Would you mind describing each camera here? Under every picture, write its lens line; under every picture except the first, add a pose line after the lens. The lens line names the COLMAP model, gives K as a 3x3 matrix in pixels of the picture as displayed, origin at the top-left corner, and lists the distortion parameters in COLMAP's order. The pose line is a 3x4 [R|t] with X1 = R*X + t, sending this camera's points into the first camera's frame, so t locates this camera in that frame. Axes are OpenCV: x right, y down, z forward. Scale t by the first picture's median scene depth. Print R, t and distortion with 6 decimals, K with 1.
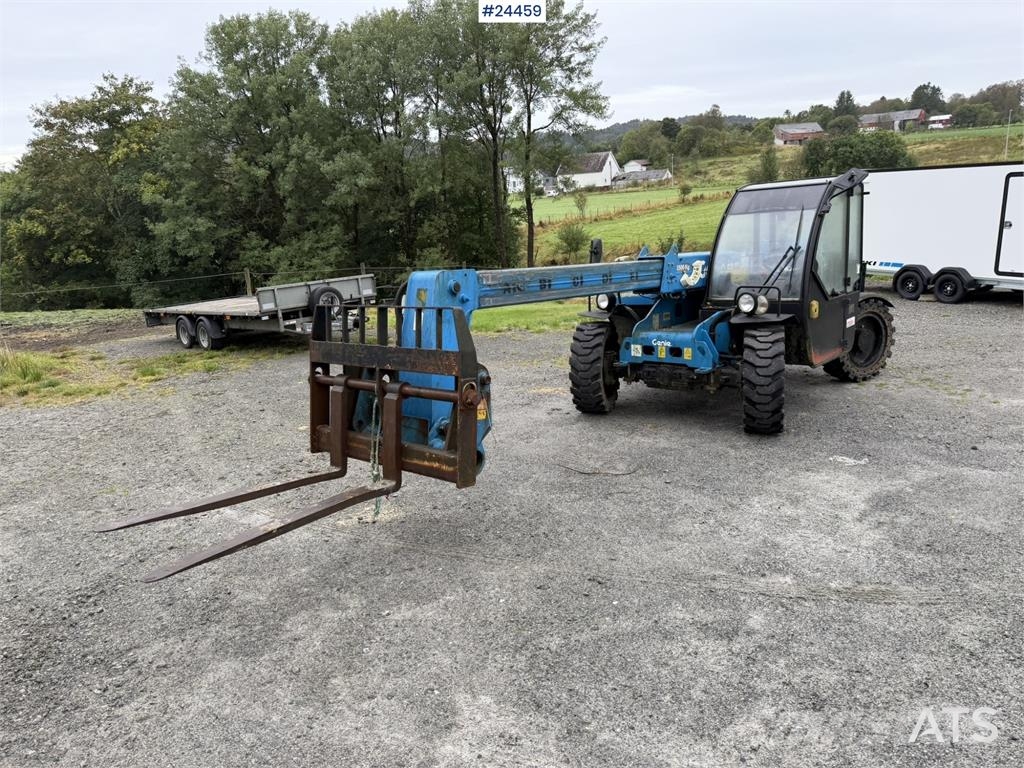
lens RADIAL K [[719.3, 0, 520.1], [0, 719.3, 379.6], [0, 0, 1]] dist [0.033399, -0.043870]
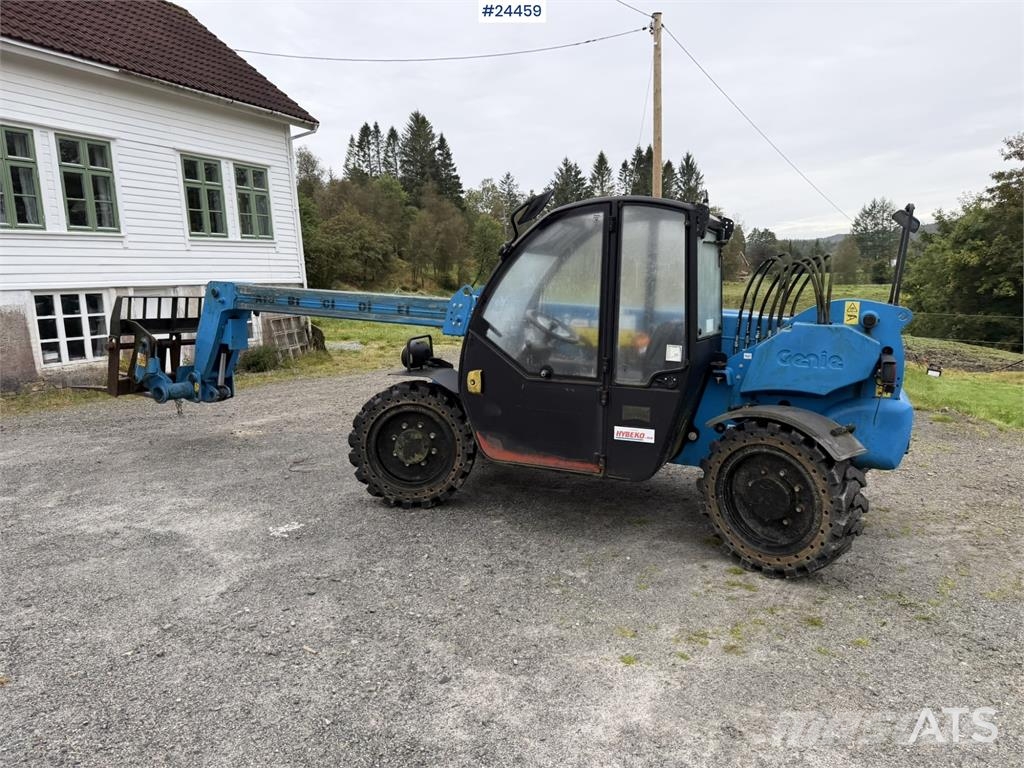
lens RADIAL K [[719.3, 0, 517.9], [0, 719.3, 388.9], [0, 0, 1]] dist [0.033399, -0.043870]
pose [[0.276610, 0.196423, -0.940694, 0.897210], [-0.223438, 0.965206, 0.135839, -0.159959], [0.934646, 0.172612, 0.310874, 0.649806]]
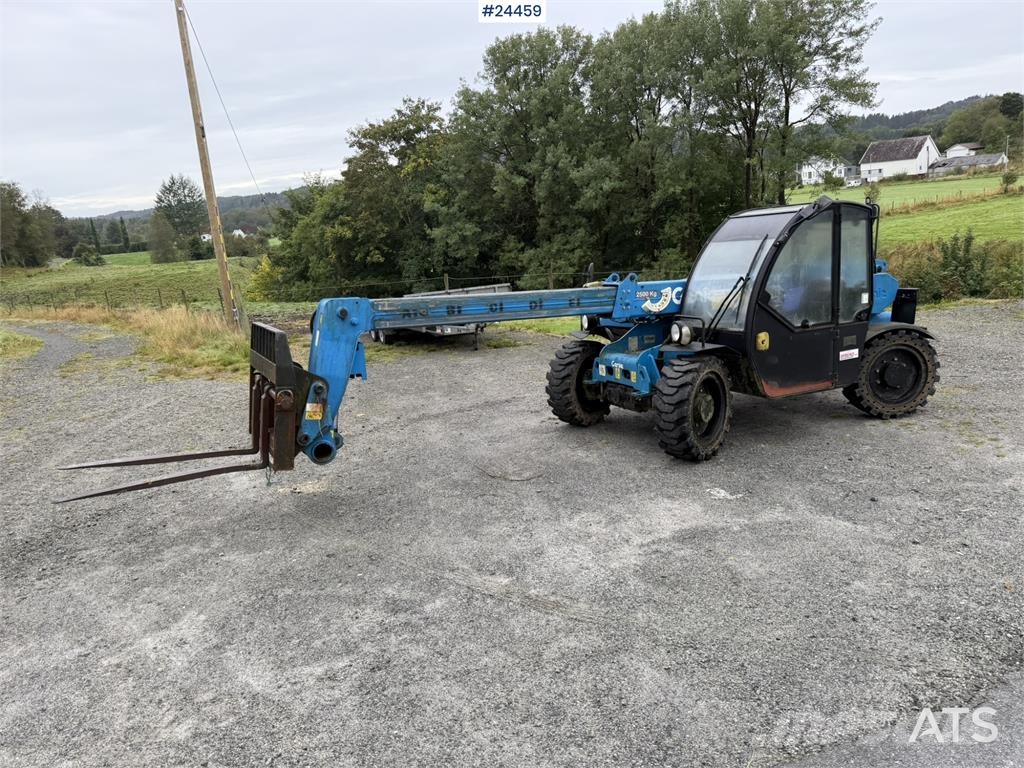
lens RADIAL K [[719.3, 0, 521.3], [0, 719.3, 381.6], [0, 0, 1]] dist [0.033399, -0.043870]
pose [[0.926219, 0.070864, -0.370266, 0.375348], [-0.068406, 0.997461, 0.019784, -0.030896], [0.370728, 0.007004, 0.928715, -0.027574]]
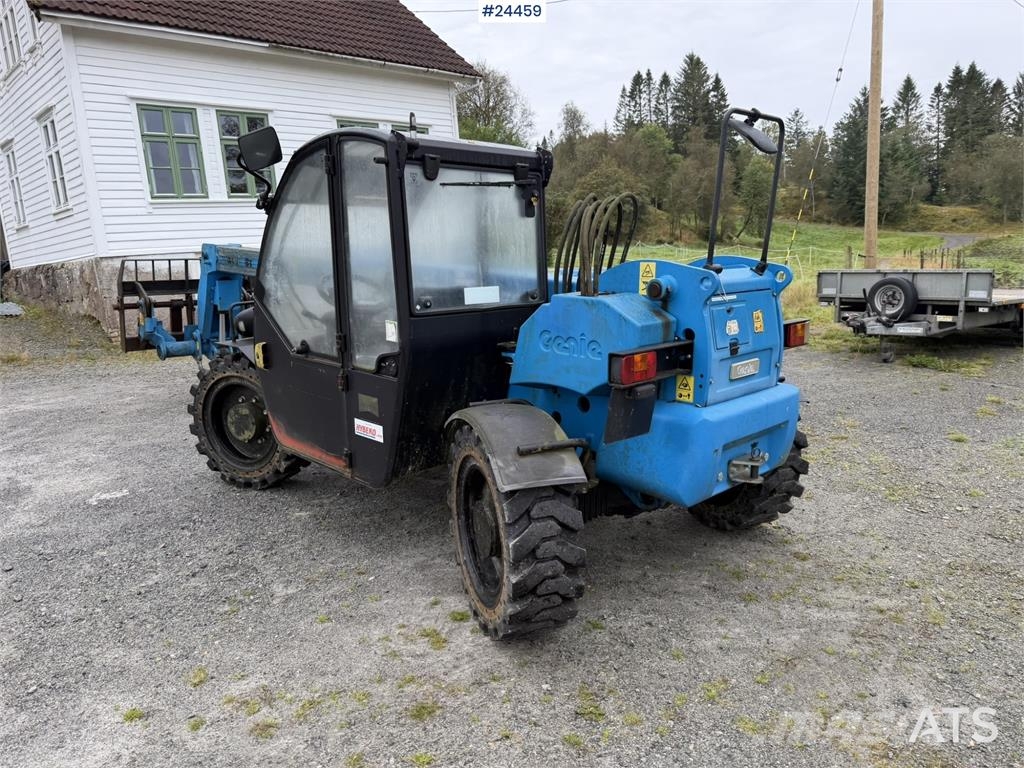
lens RADIAL K [[719.3, 0, 518.2], [0, 719.3, 387.8], [0, 0, 1]] dist [0.033399, -0.043870]
pose [[-0.092644, 0.258867, -0.961460, 0.824974], [-0.187855, 0.943727, 0.272194, -0.234764], [0.977818, 0.205832, -0.038801, 1.011318]]
